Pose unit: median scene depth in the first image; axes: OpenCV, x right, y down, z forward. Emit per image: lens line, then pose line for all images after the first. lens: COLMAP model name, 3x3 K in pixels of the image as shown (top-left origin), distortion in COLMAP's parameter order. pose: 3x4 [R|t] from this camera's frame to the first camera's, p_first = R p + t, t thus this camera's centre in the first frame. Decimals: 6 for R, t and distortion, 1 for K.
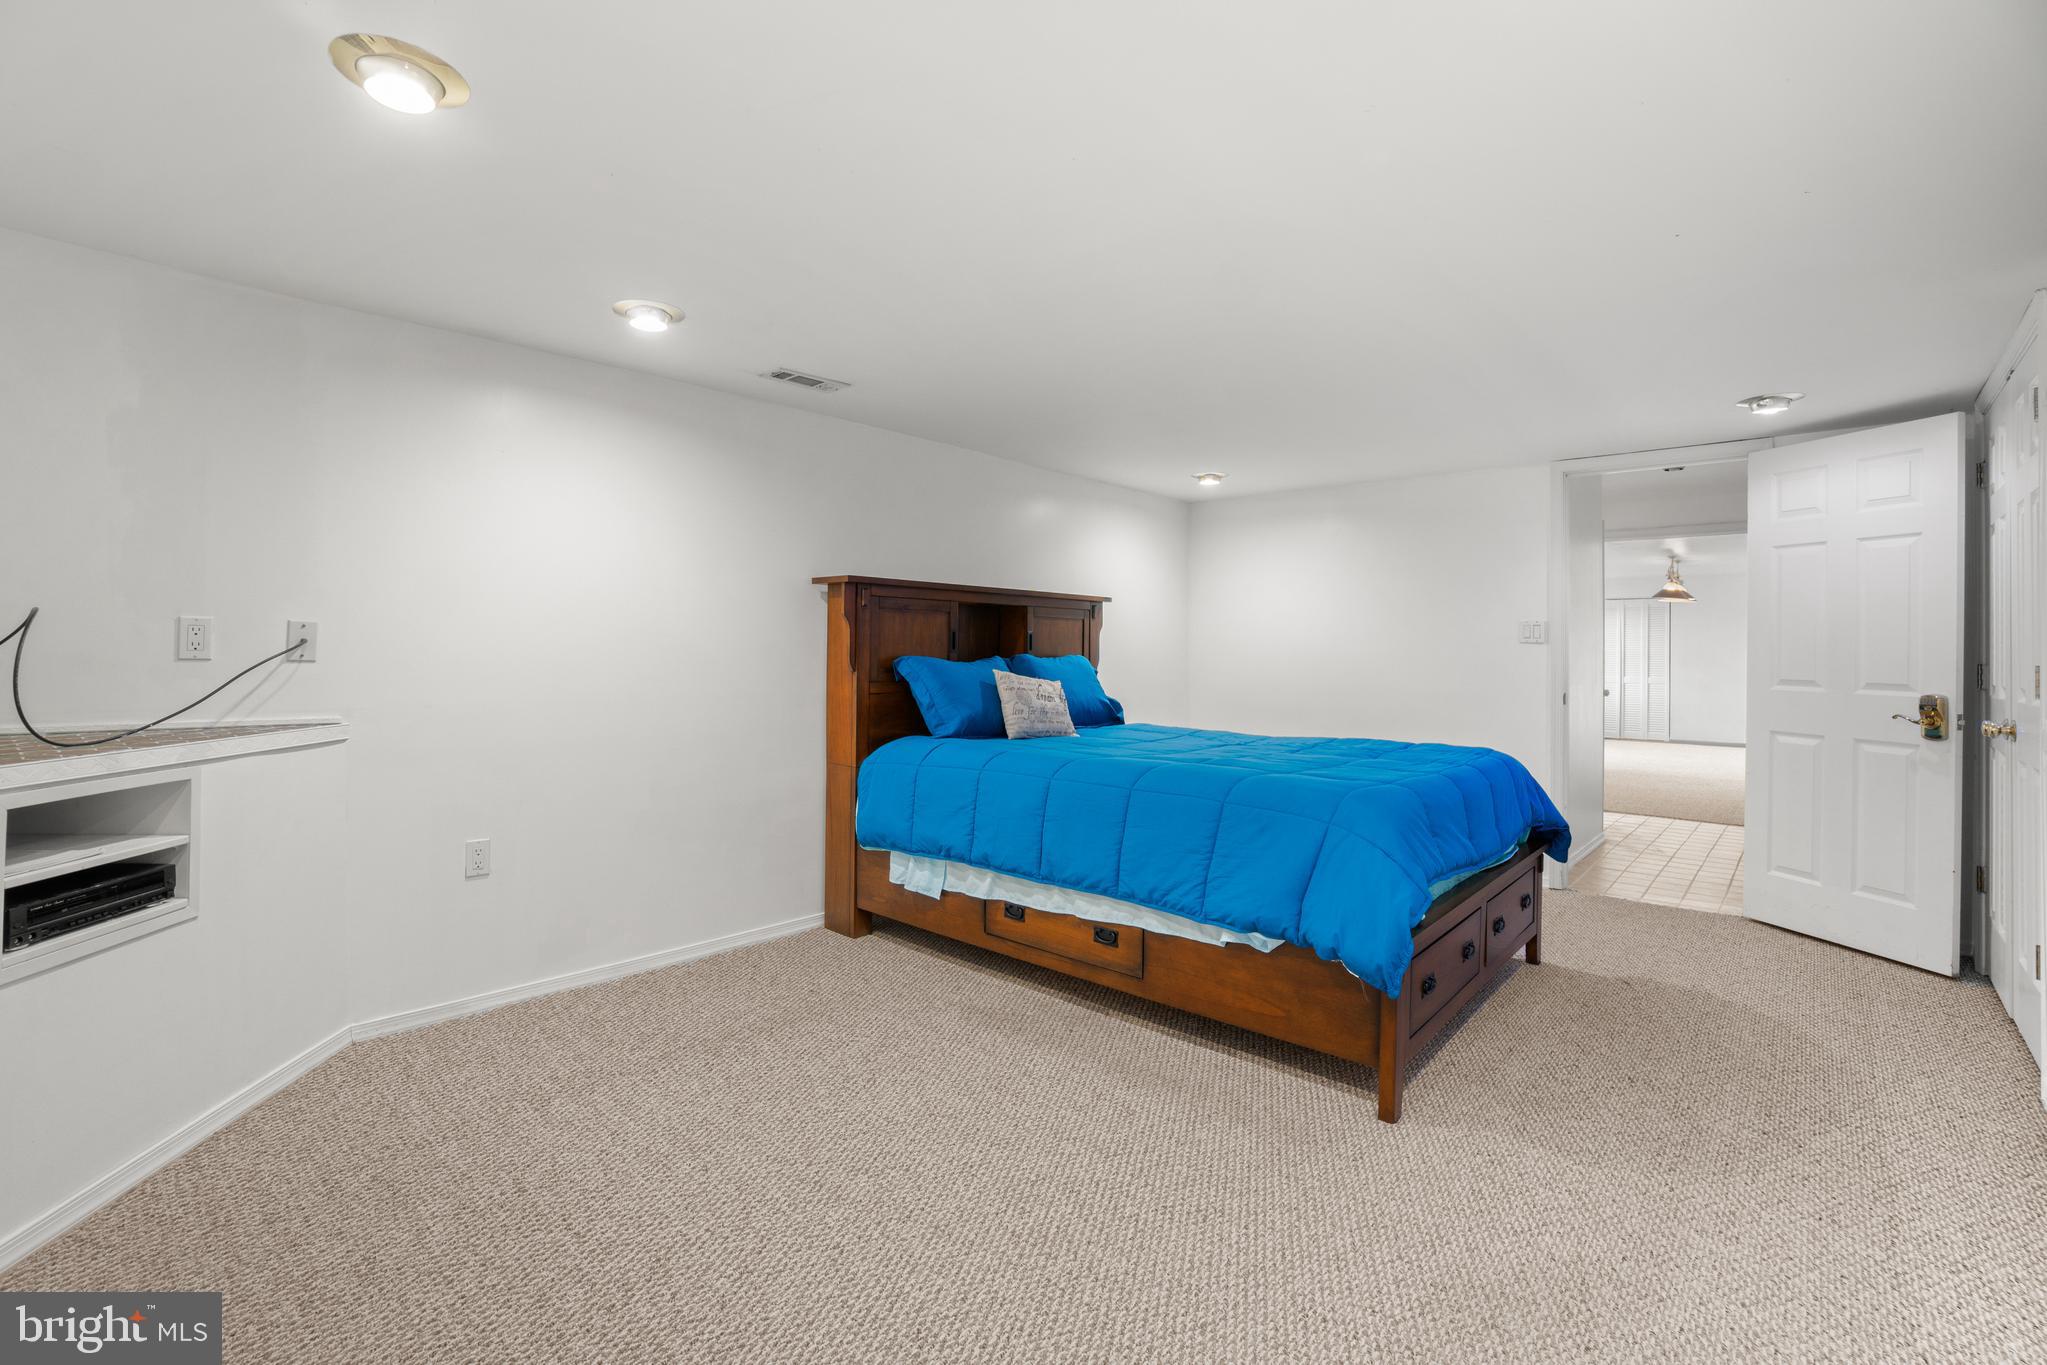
lens RADIAL K [[921.0, 0, 1011.4], [0, 921.0, 654.4], [0, 0, 1]] dist [-0.064846, 0.026569]
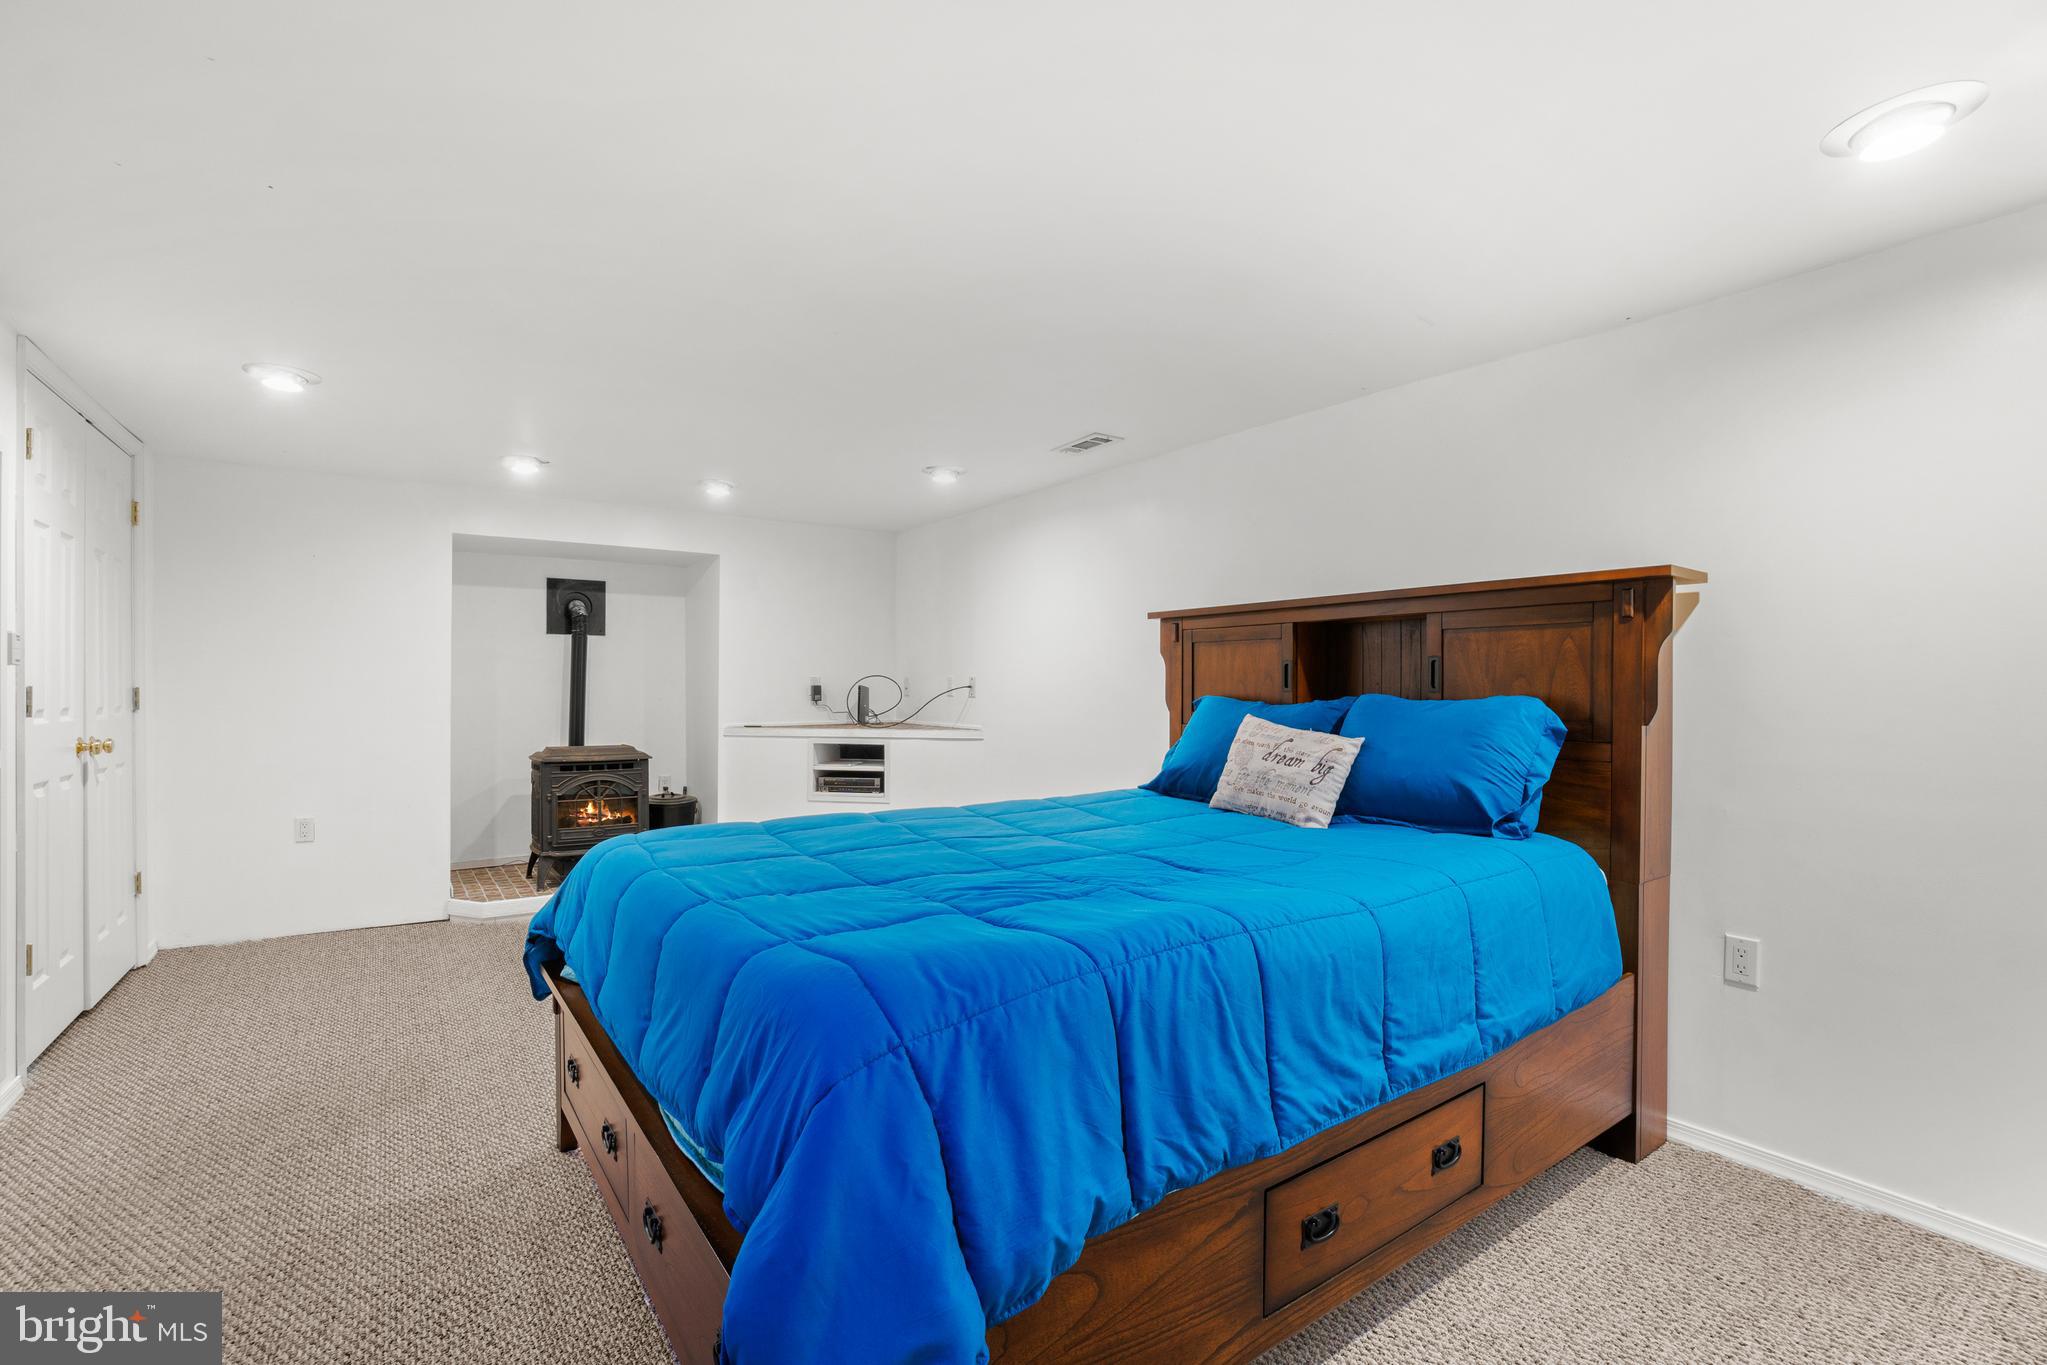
lens RADIAL K [[921.0, 0, 1011.4], [0, 921.0, 654.4], [0, 0, 1]] dist [-0.064846, 0.026569]
pose [[-0.179217, -0.030385, -0.983340, 0.788573], [-0.000979, 0.999528, -0.030707, -0.010570], [0.983809, -0.004540, -0.179162, 1.002760]]
